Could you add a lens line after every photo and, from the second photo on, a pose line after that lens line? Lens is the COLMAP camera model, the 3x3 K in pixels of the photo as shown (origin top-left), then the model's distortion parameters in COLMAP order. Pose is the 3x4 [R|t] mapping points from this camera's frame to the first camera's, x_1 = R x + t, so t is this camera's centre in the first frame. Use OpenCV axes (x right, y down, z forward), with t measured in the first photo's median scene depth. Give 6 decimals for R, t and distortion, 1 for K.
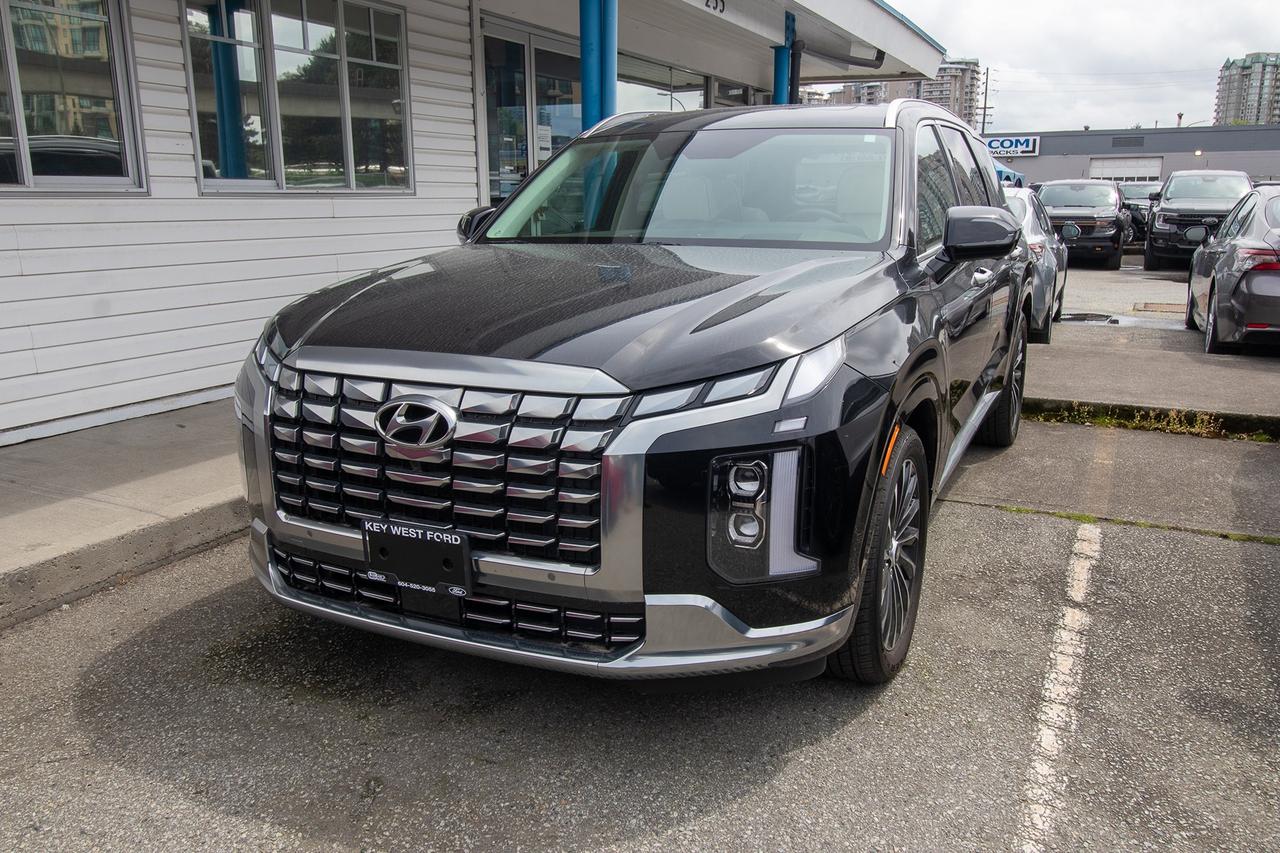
lens RADIAL K [[1007.8, 0, 640.0], [0, 1007.8, 426.5], [0, 0, 1]] dist [0.012189, 0.000153]
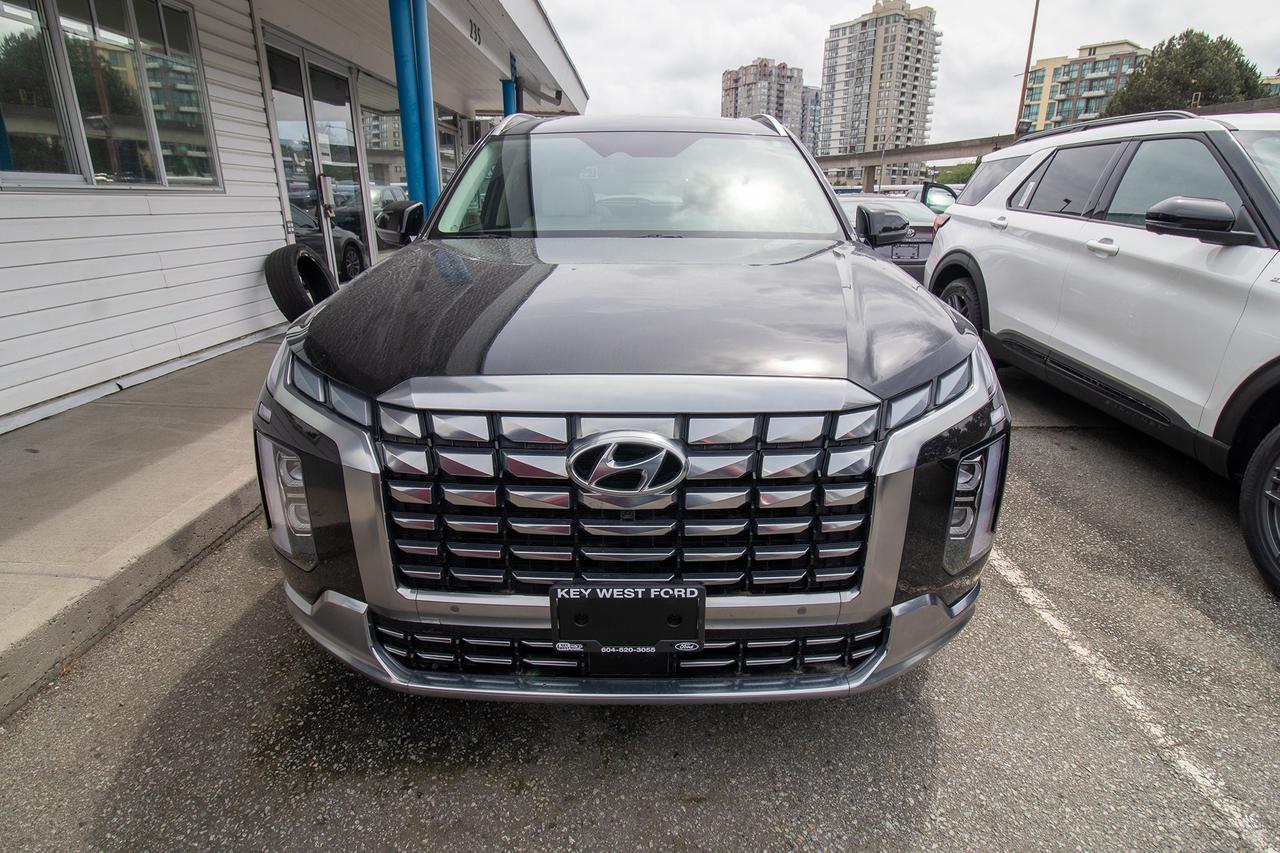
lens RADIAL K [[661.0, 0, 640.4], [0, 661.0, 423.1], [0, 0, 1]] dist [0.003759, -0.012348]
pose [[0.903559, -0.129251, 0.408504, -0.372309], [0.088710, 0.989190, 0.116765, -0.085261], [-0.419179, -0.069265, 0.905257, 0.449578]]
